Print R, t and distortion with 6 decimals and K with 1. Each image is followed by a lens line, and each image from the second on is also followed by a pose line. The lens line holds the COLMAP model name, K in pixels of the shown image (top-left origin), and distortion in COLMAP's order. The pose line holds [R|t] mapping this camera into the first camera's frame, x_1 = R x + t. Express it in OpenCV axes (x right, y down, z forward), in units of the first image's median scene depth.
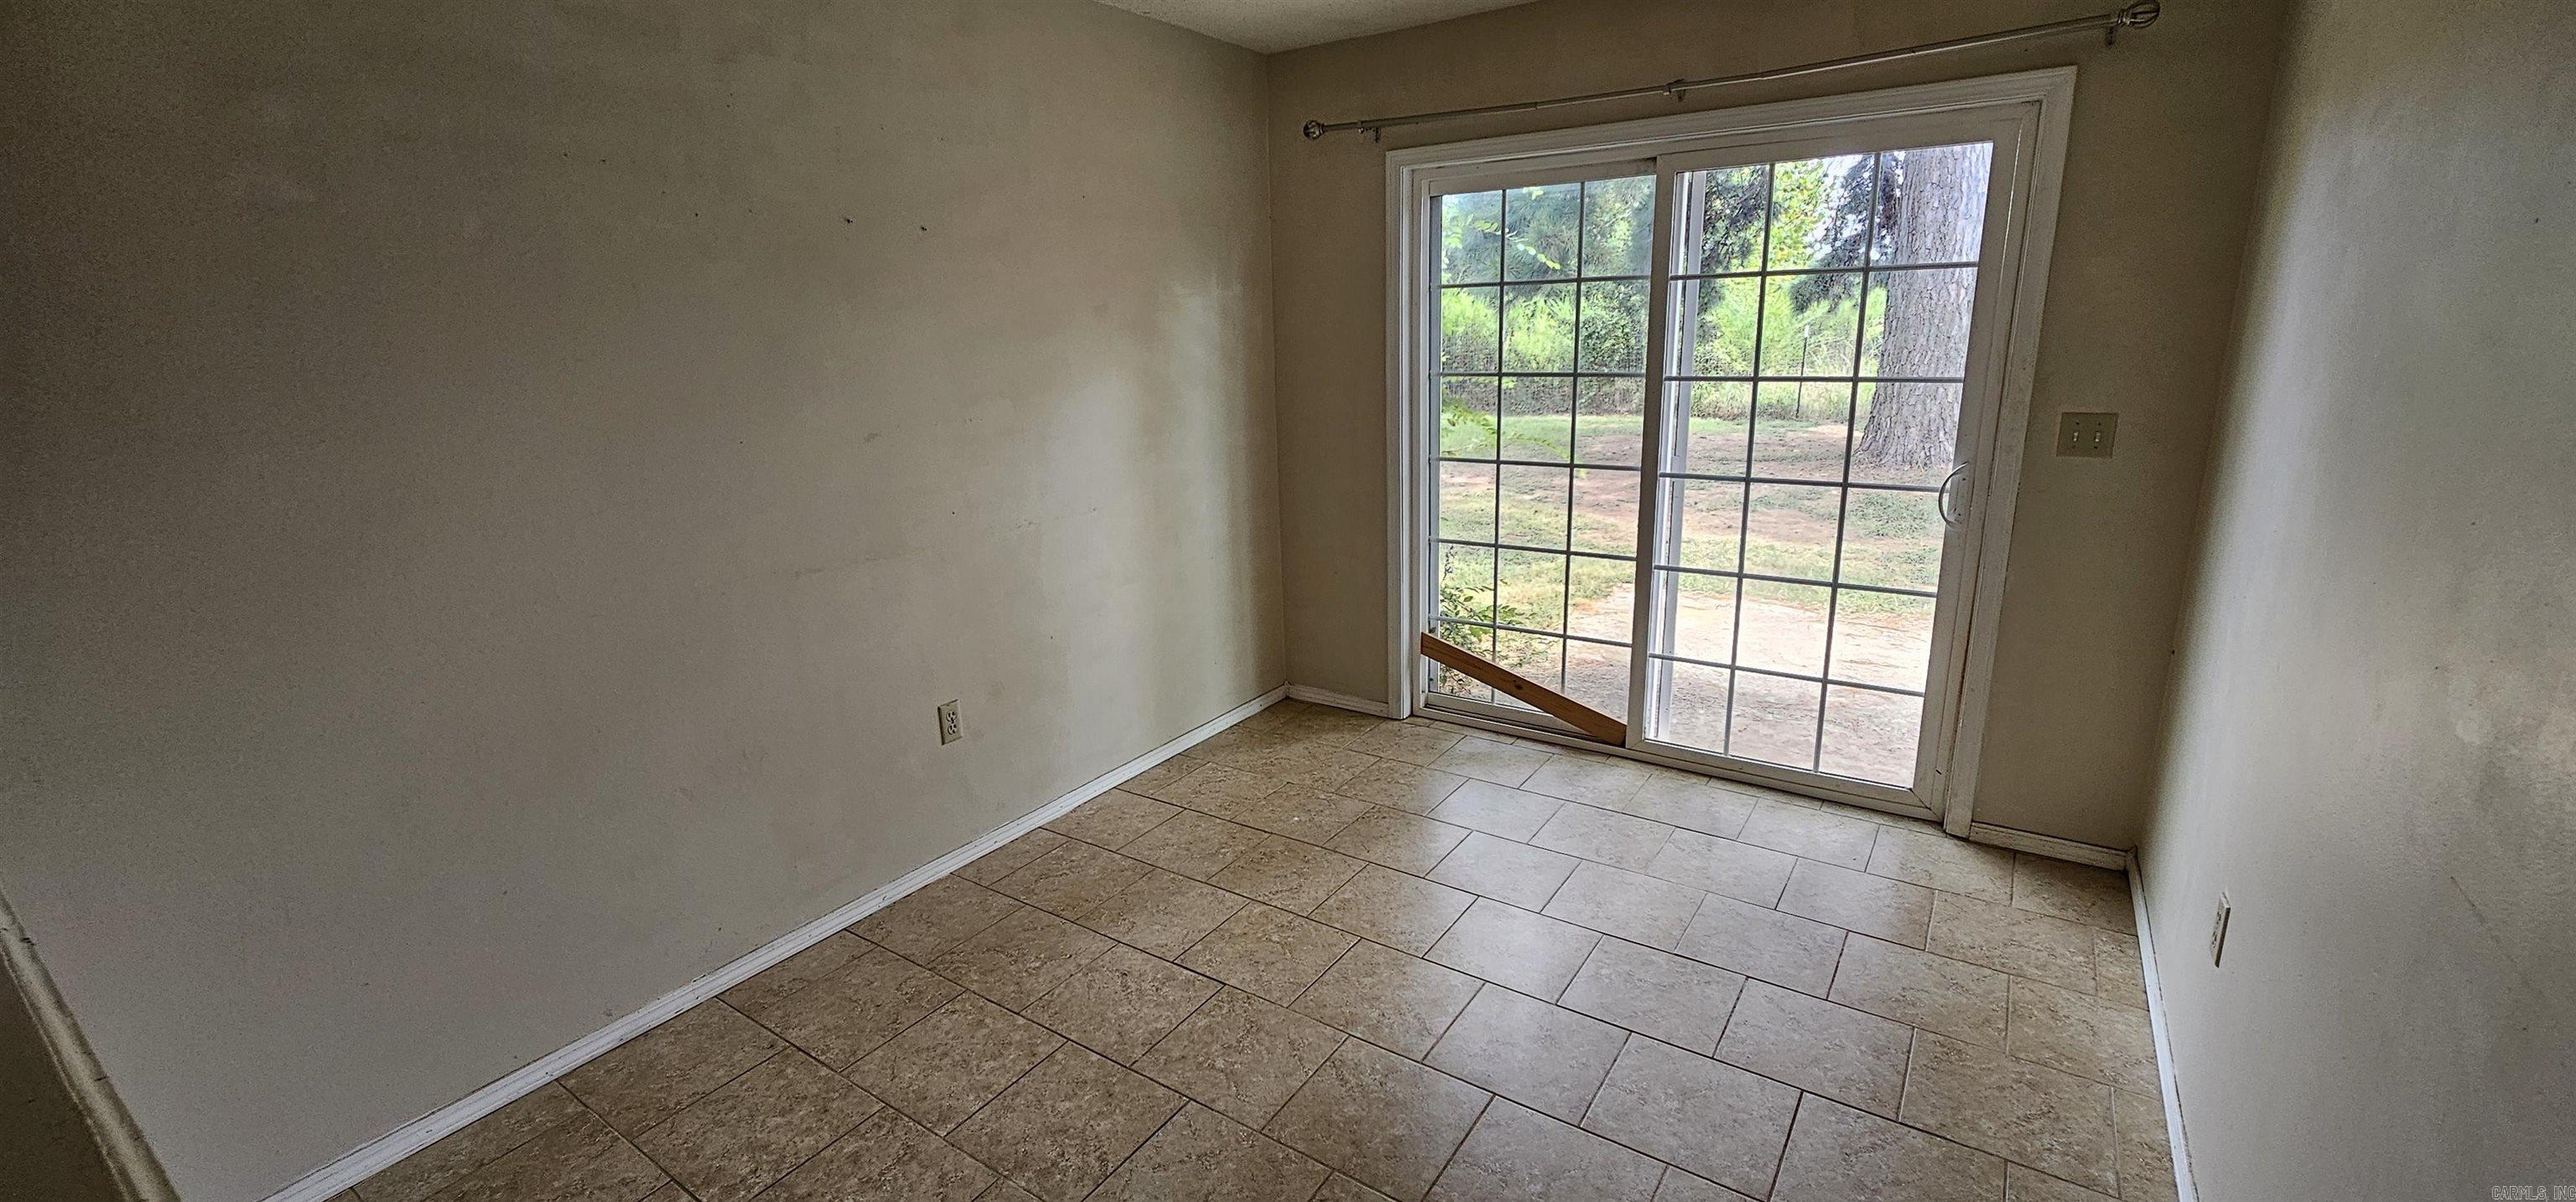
lens RADIAL K [[1064.7, 0, 1283.3], [0, 1064.7, 594.2], [0, 0, 1]] dist [-0.000339, -0.000272]
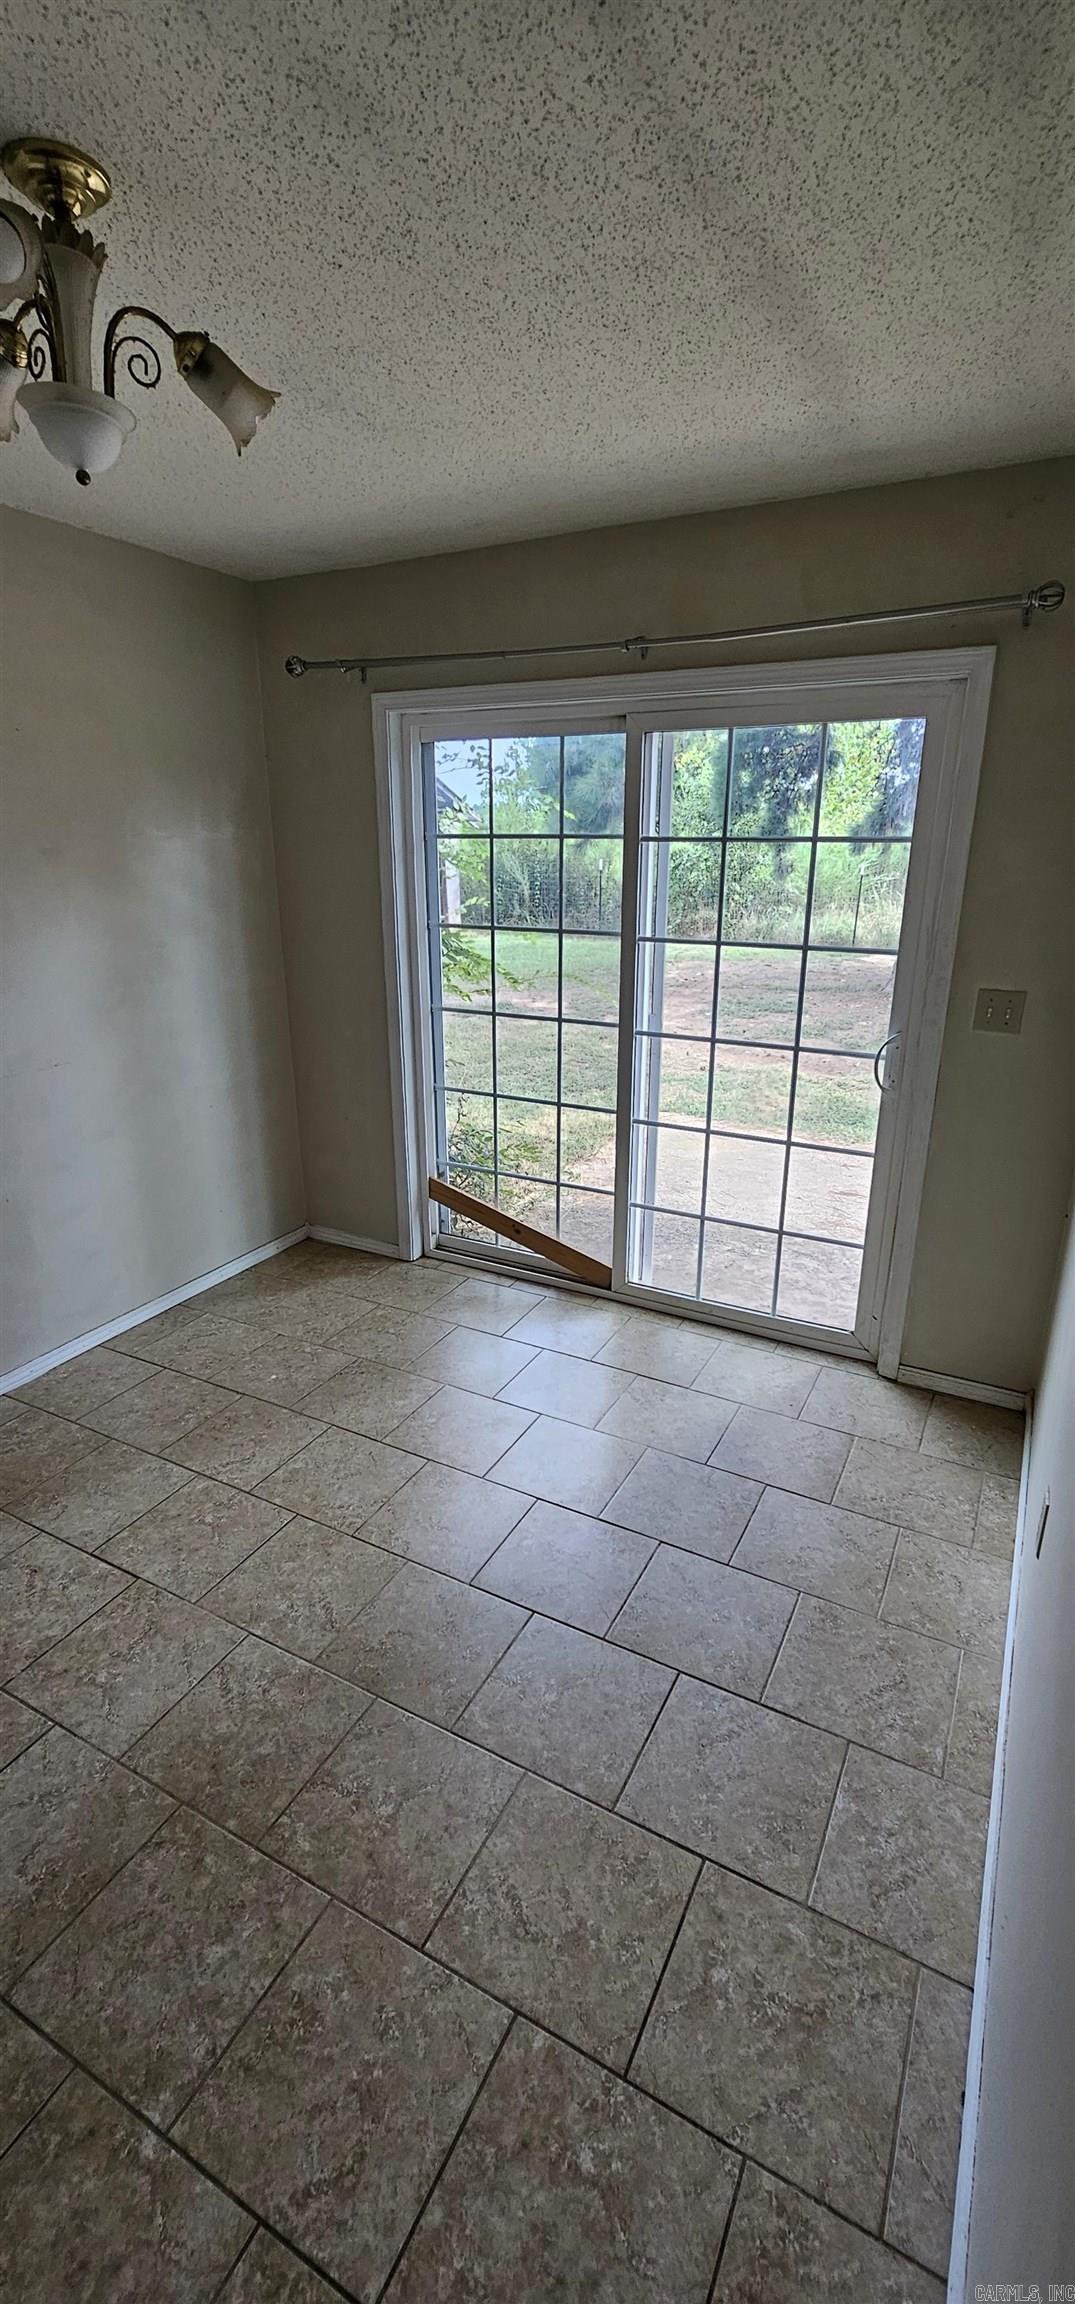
lens RADIAL K [[959.3, 0, 541.7], [0, 959.3, 1165.3], [0, 0, 1]] dist [0.022839, -0.024079]
pose [[0.992725, -0.008894, 0.120076, 0.155173], [-0.000017, 0.997258, 0.074009, -0.055312], [-0.120404, -0.073473, 0.990002, 0.083223]]
